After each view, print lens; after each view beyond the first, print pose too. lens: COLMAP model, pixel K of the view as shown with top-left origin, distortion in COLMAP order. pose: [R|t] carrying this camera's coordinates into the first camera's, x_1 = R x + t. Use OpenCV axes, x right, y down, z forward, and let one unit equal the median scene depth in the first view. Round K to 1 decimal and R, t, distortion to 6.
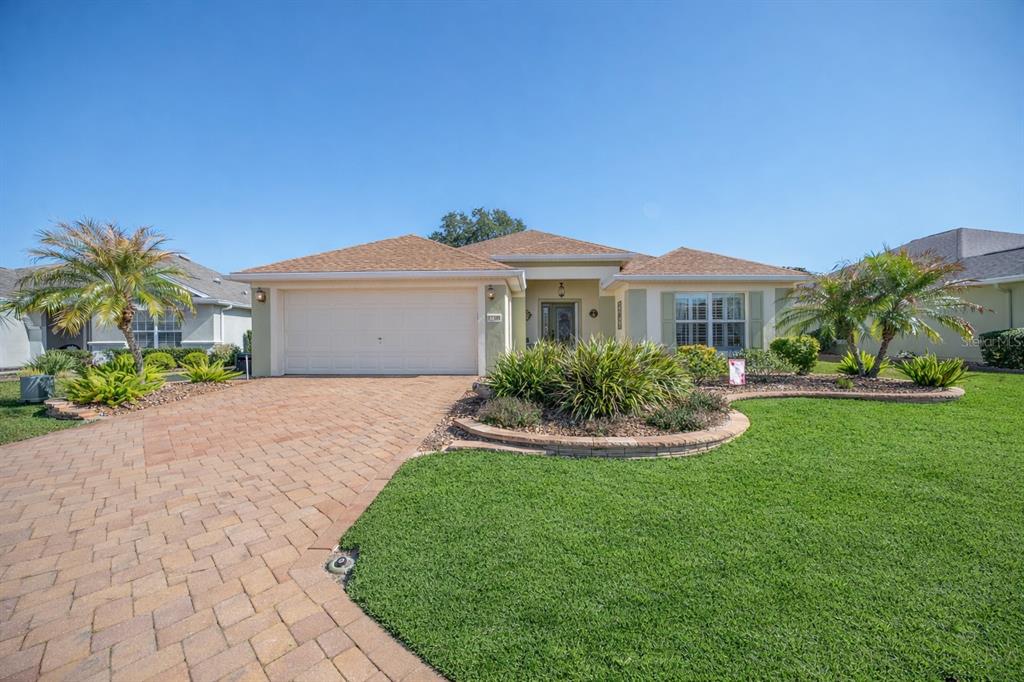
lens RADIAL K [[408.8, 0, 514.7], [0, 408.8, 338.6], [0, 0, 1]] dist [-0.018969, -0.000126]
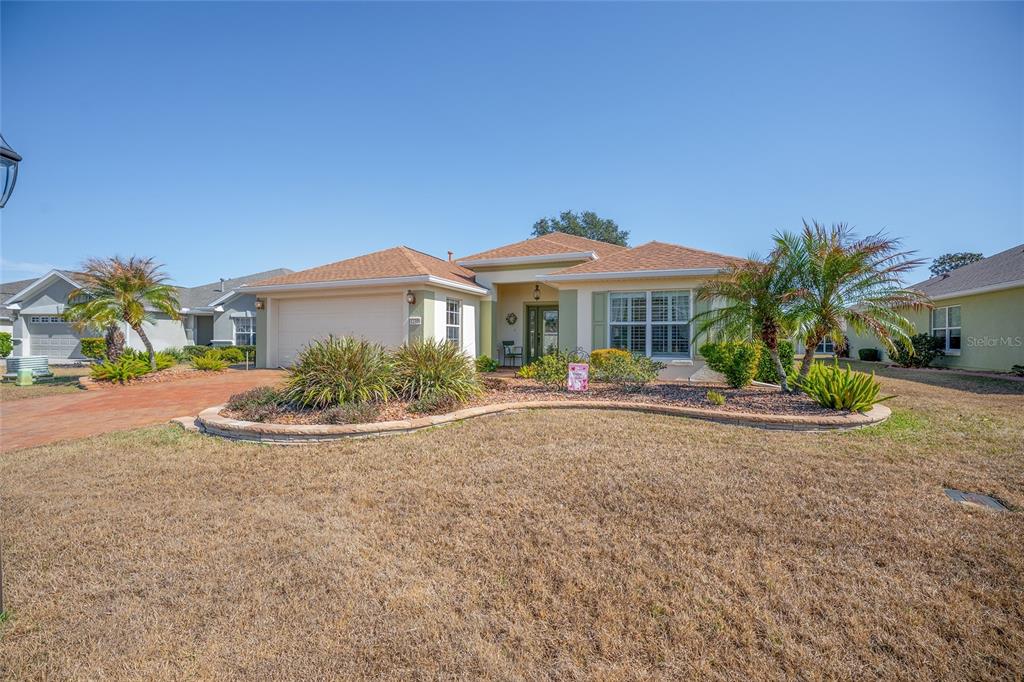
lens RADIAL K [[408.8, 0, 514.7], [0, 408.8, 338.6], [0, 0, 1]] dist [-0.018969, -0.000126]
pose [[0.943329, 0.009180, -0.331731, 0.503522], [-0.013029, 0.999871, -0.009381, 0.003103], [0.331603, 0.013172, 0.943327, 0.066153]]
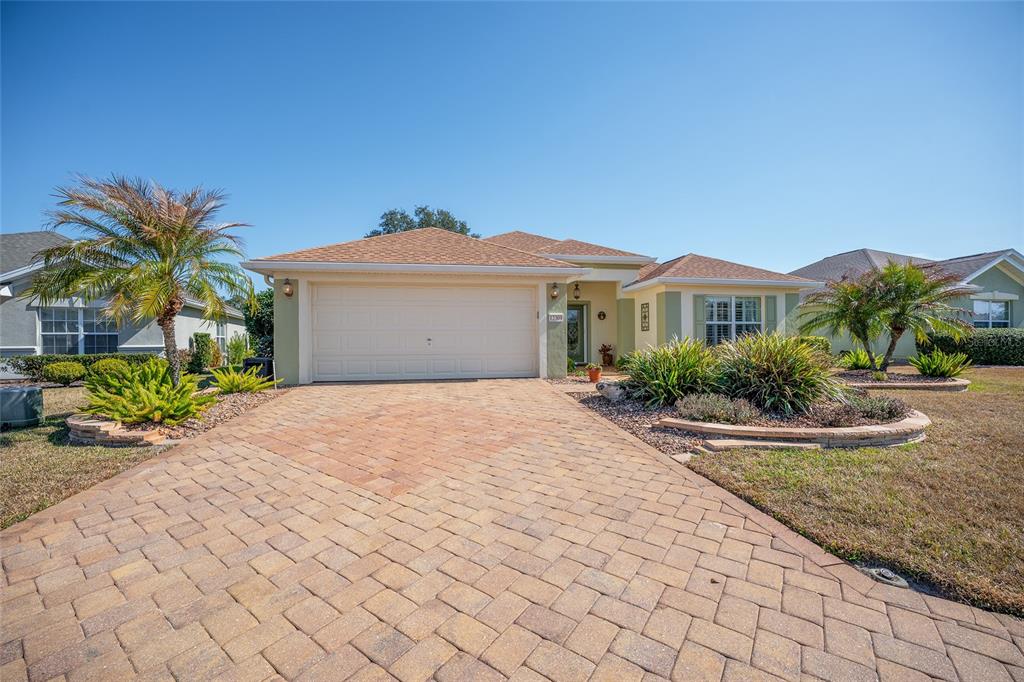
lens RADIAL K [[408.8, 0, 514.7], [0, 408.8, 338.6], [0, 0, 1]] dist [-0.018969, -0.000126]
pose [[0.977463, -0.002382, 0.211092, -0.316079], [0.005249, 0.999901, -0.013023, 0.010558], [-0.211040, 0.013838, 0.977379, 0.071547]]
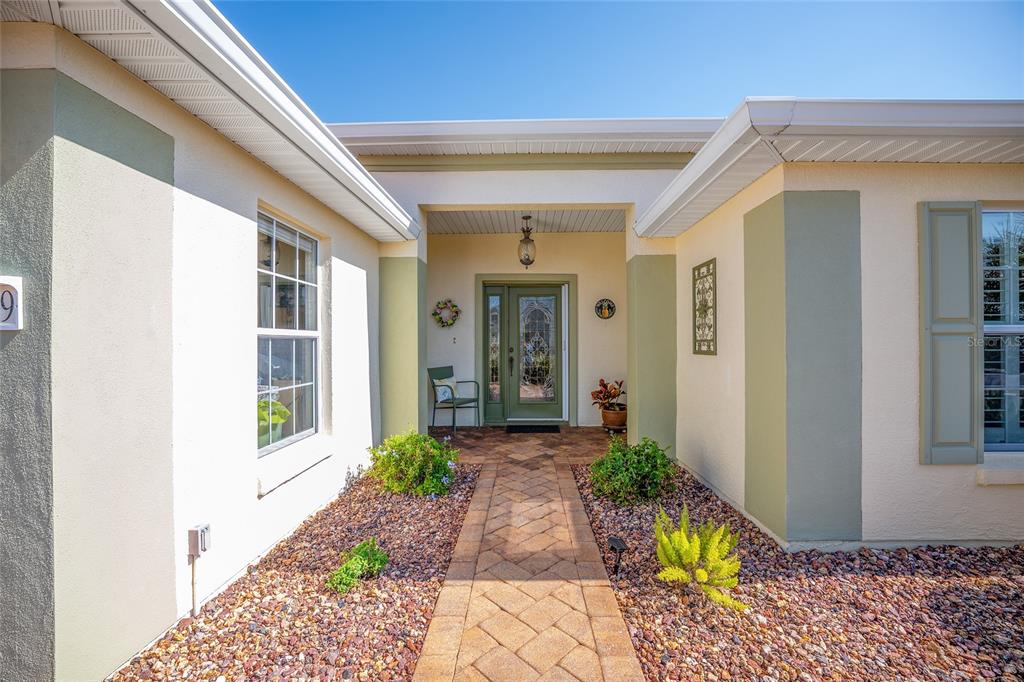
lens RADIAL K [[408.8, 0, 514.7], [0, 408.8, 338.6], [0, 0, 1]] dist [-0.018969, -0.000126]
pose [[0.999751, 0.001158, 0.022301, 0.120842], [-0.000851, 0.999905, -0.013761, -0.032989], [-0.022315, 0.013738, 0.999657, 0.781144]]
